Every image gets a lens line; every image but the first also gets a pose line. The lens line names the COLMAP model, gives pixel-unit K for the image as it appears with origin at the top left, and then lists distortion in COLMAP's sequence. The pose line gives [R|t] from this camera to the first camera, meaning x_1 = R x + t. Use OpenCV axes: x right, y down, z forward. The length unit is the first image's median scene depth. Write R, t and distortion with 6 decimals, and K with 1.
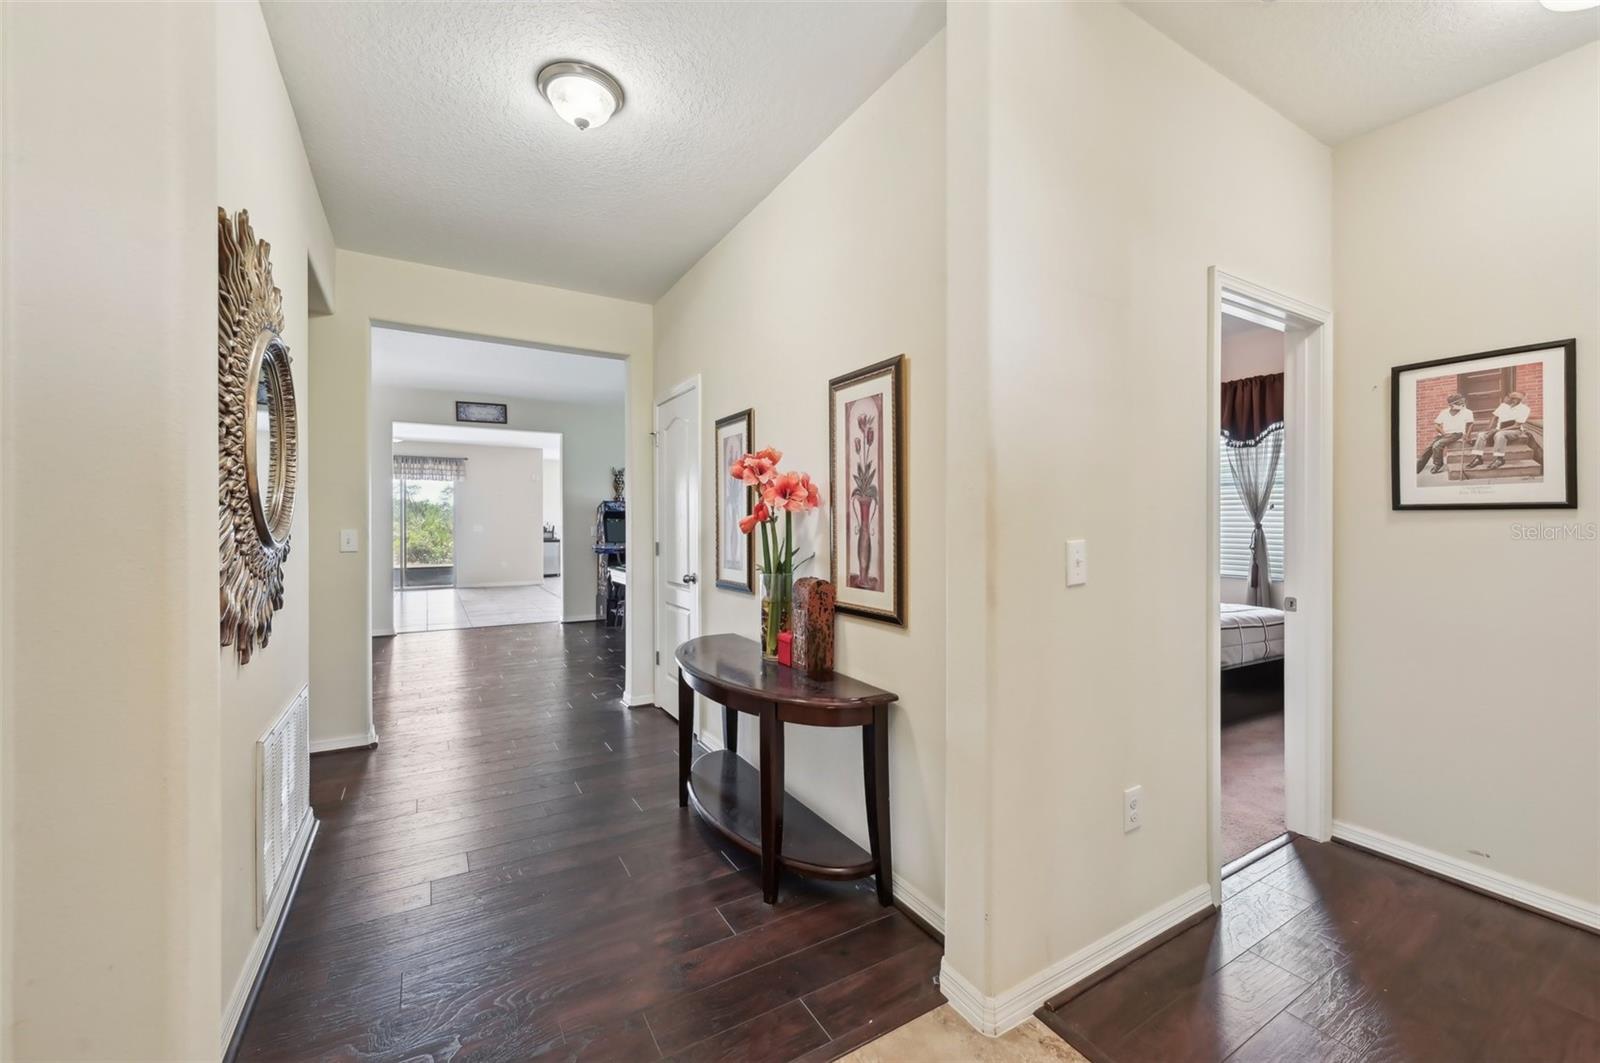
lens RADIAL K [[633.5, 0, 800.5], [0, 633.5, 522.9], [0, 0, 1]] dist [-0.000516, 0.000367]
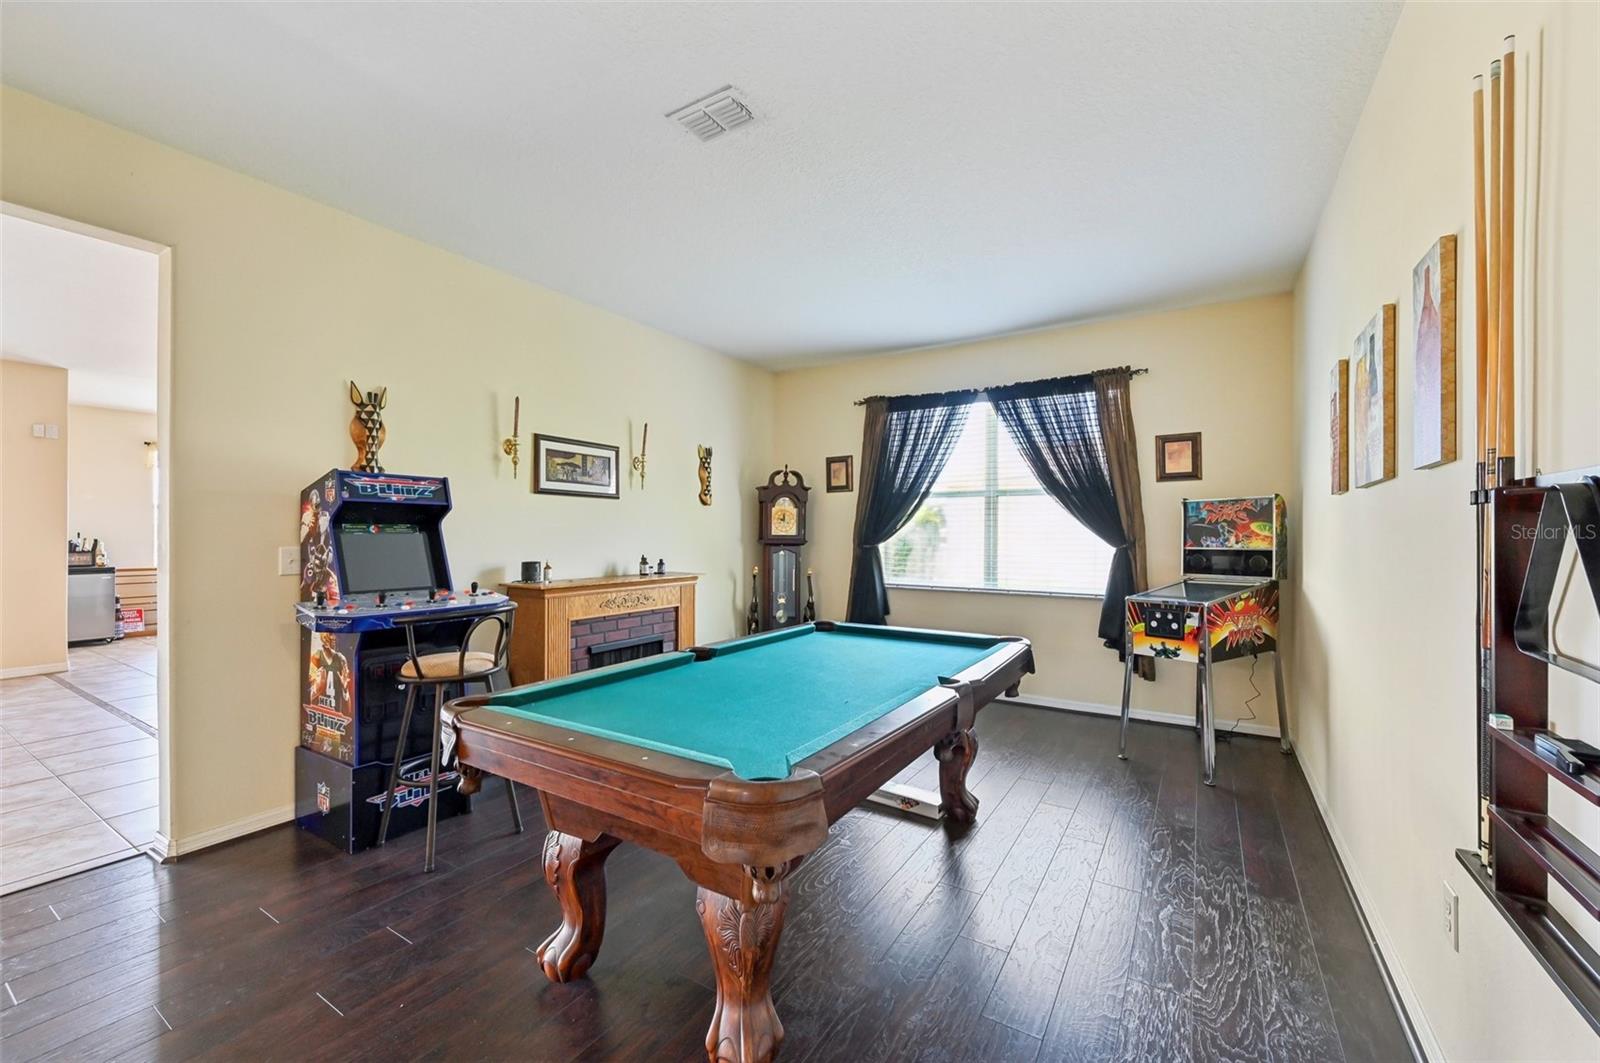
lens RADIAL K [[636.6, 0, 808.9], [0, 636.6, 530.2], [0, 0, 1]] dist [-0.000774, 0.000465]
pose [[0.887501, 0.000502, 0.460806, -0.234174], [0.000774, 0.999996, -0.002579, -0.002000], [-0.460805, 0.002645, 0.887497, 0.564735]]
